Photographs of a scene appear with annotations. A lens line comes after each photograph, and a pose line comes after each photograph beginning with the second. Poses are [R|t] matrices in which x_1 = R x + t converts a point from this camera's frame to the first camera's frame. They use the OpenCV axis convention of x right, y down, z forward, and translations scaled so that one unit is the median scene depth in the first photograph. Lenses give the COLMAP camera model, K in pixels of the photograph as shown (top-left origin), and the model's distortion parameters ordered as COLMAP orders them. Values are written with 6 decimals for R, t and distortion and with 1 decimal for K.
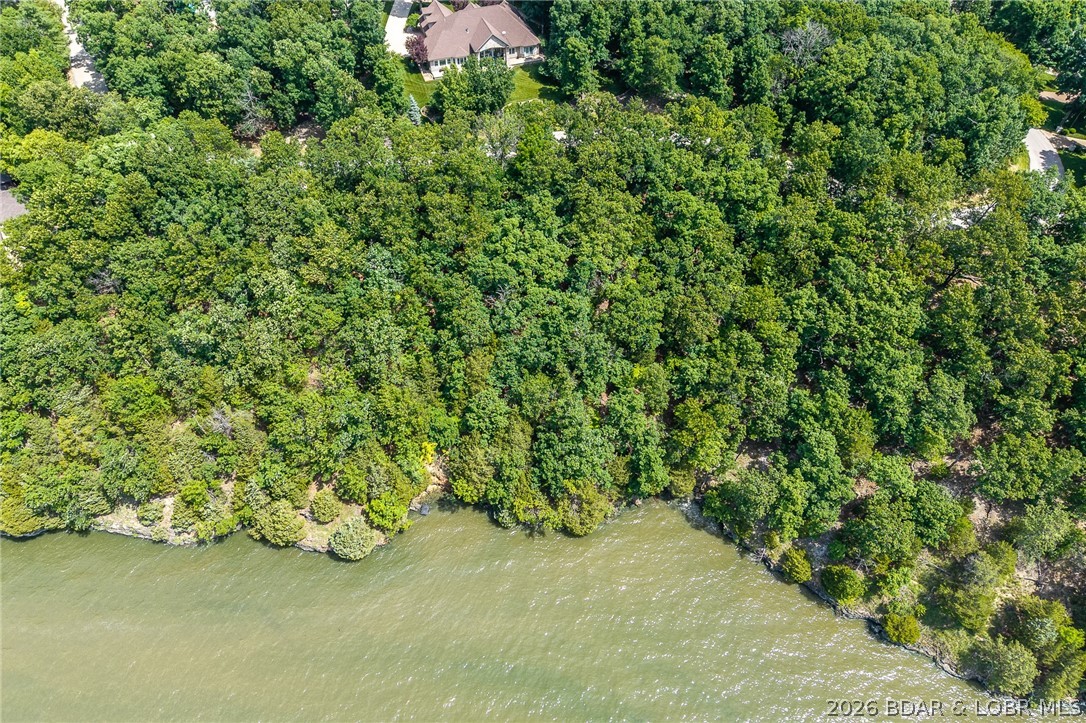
lens RADIAL K [[736.9, 0, 545.3], [0, 736.9, 361.8], [0, 0, 1]] dist [0.003515, -0.001240]
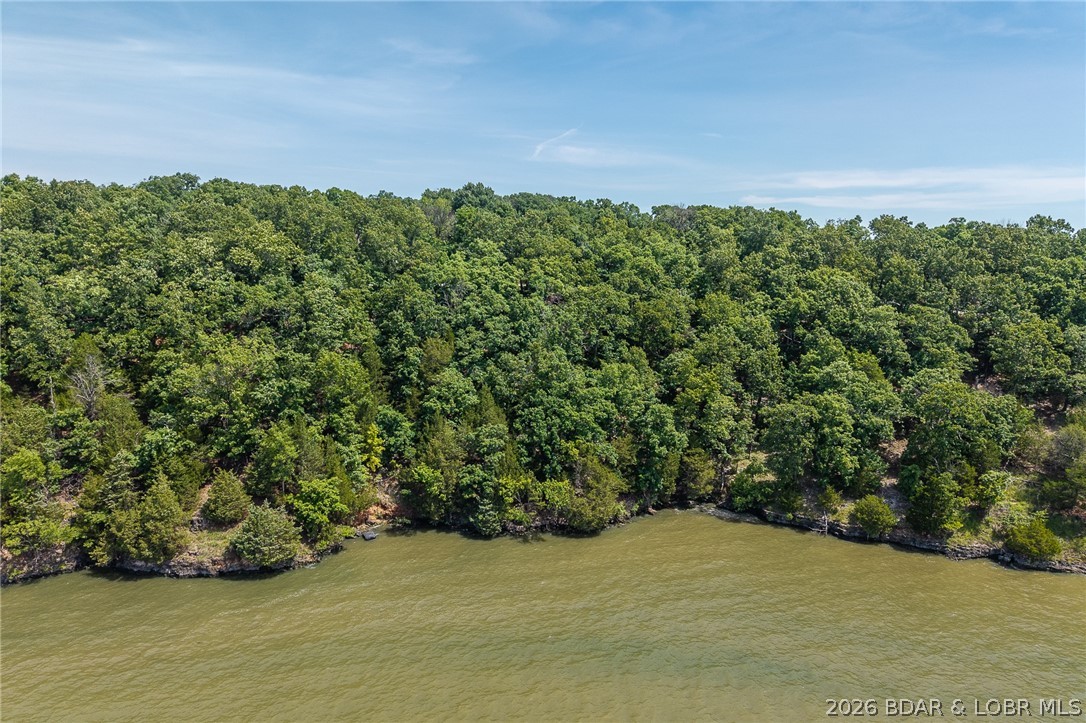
lens RADIAL K [[727.3, 0, 537.4], [0, 727.3, 357.7], [0, 0, 1]] dist [0.029525, -0.038101]
pose [[0.975816, -0.020284, 0.217650, -0.160507], [0.156143, 0.761493, -0.629084, 0.557754], [-0.152978, 0.647855, 0.746245, 0.361847]]
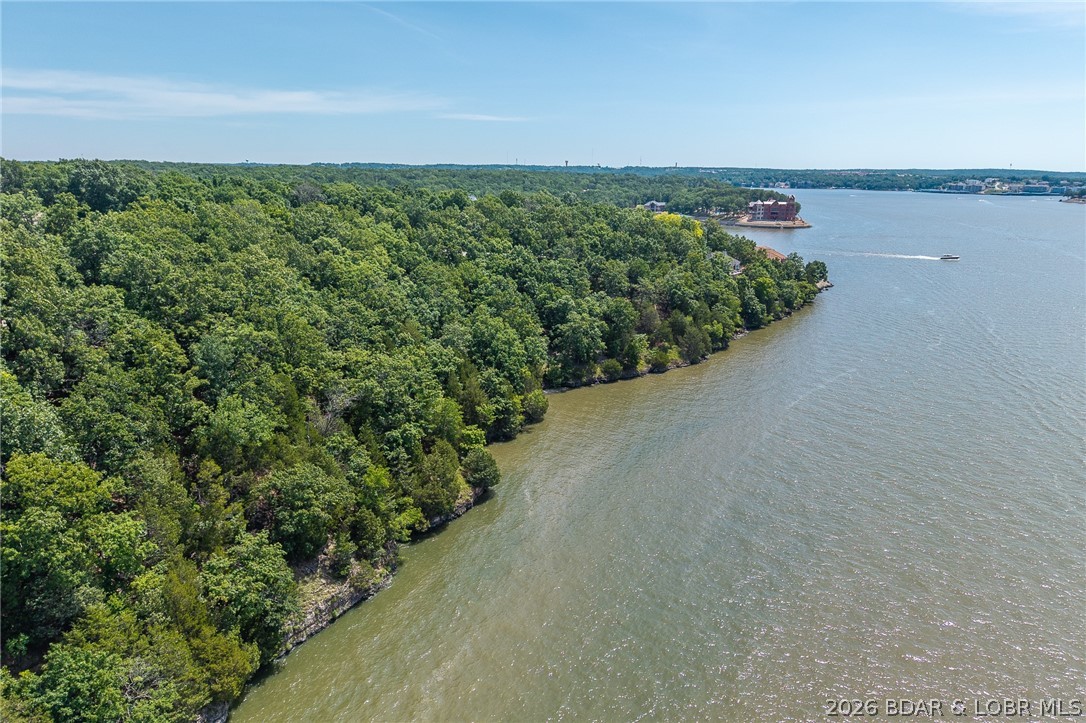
lens RADIAL K [[727.3, 0, 537.4], [0, 727.3, 357.7], [0, 0, 1]] dist [0.029525, -0.038101]
pose [[0.328224, -0.234043, 0.915146, -1.068991], [0.710914, 0.699141, -0.076174, 0.257265], [-0.621989, 0.675593, 0.395859, 0.459808]]
